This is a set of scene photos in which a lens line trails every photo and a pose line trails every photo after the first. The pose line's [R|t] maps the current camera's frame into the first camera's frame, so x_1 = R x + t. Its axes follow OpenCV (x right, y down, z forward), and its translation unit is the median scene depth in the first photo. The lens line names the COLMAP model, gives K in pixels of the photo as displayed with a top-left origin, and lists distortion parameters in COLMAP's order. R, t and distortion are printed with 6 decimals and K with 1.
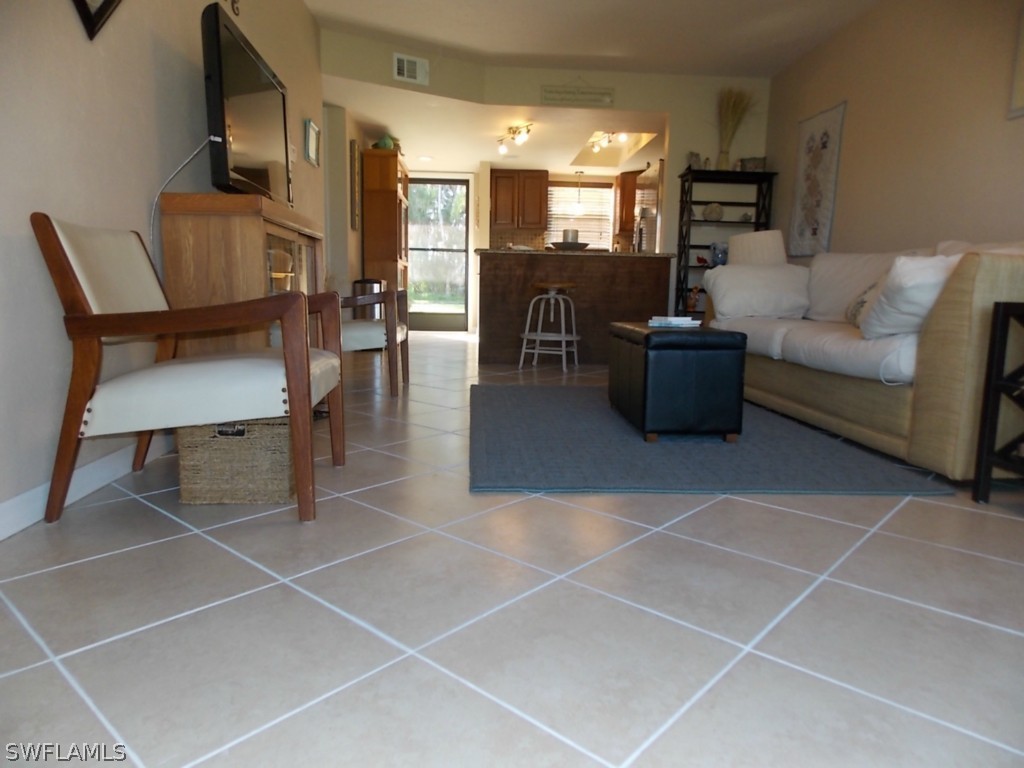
lens RADIAL K [[678.5, 0, 500.9], [0, 678.5, 384.4], [0, 0, 1]] dist [-0.010369, -0.001358]
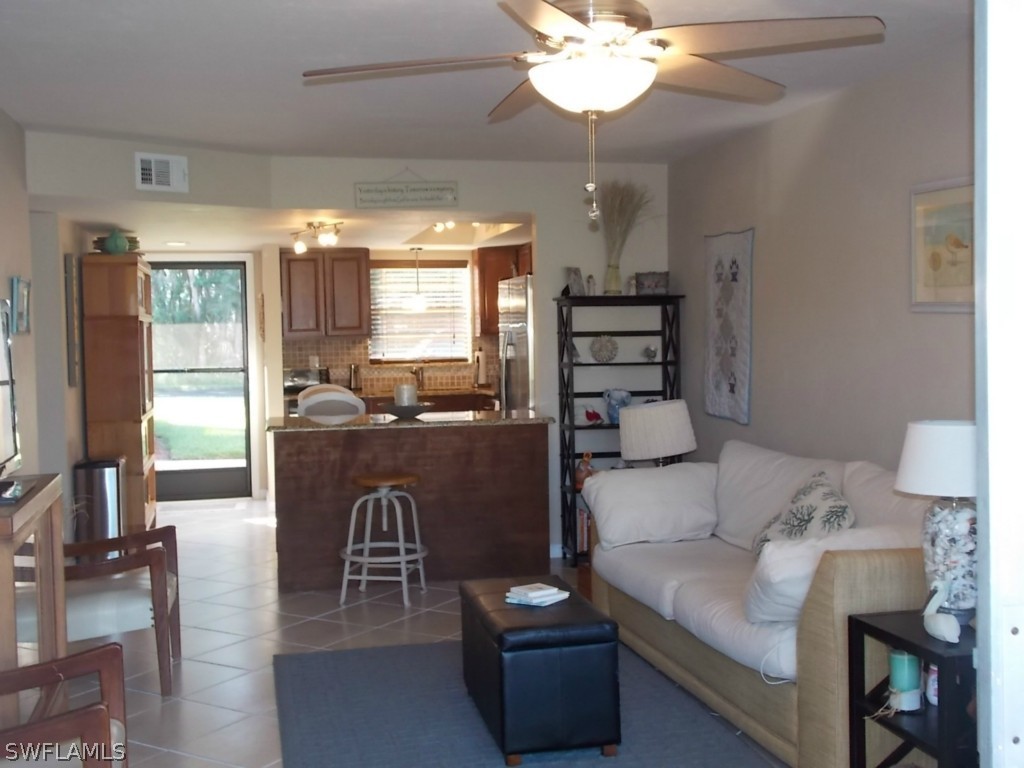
lens RADIAL K [[1165.6, 0, 518.0], [0, 1165.6, 381.1], [0, 0, 1]] dist [0.031035, 0.000000]
pose [[0.981656, -0.041078, 0.186182, -0.007330], [0.060236, 0.993318, -0.098439, -0.114753], [-0.180894, 0.107848, 0.977572, -0.205136]]
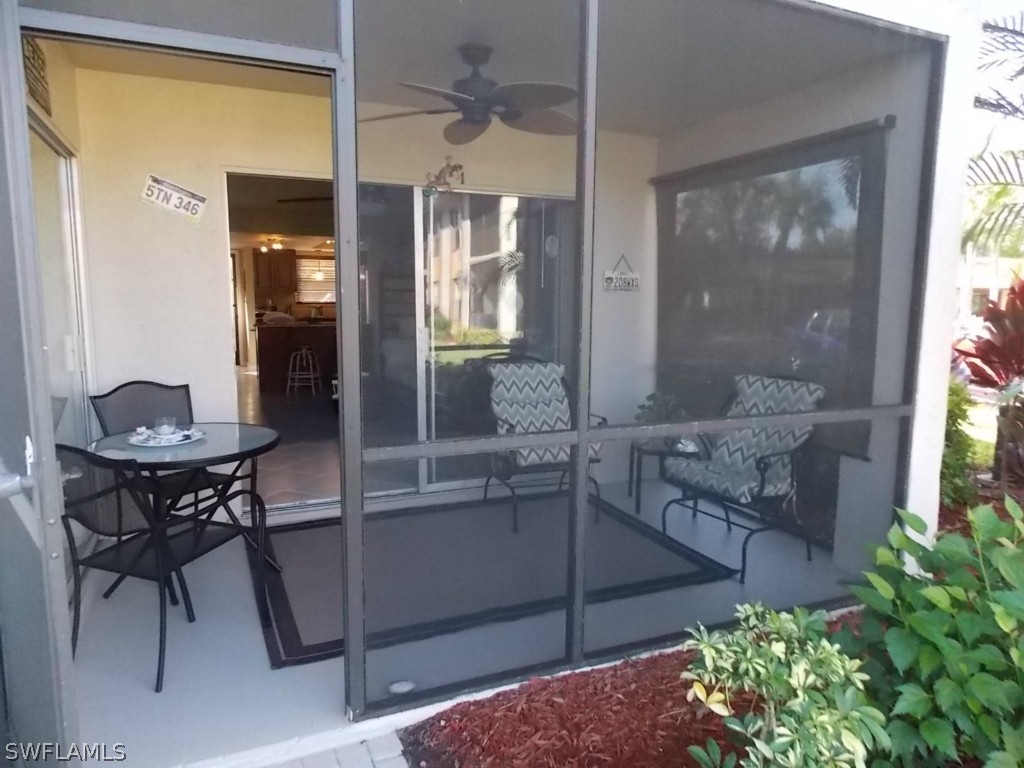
lens RADIAL K [[678.5, 0, 519.7], [0, 678.5, 382.7], [0, 0, 1]] dist [-0.010369, -0.001358]
pose [[0.928202, -0.058840, 0.367394, -0.053045], [0.064981, 0.997877, -0.004356, -0.005533], [-0.366357, 0.027917, 0.930055, -0.803252]]
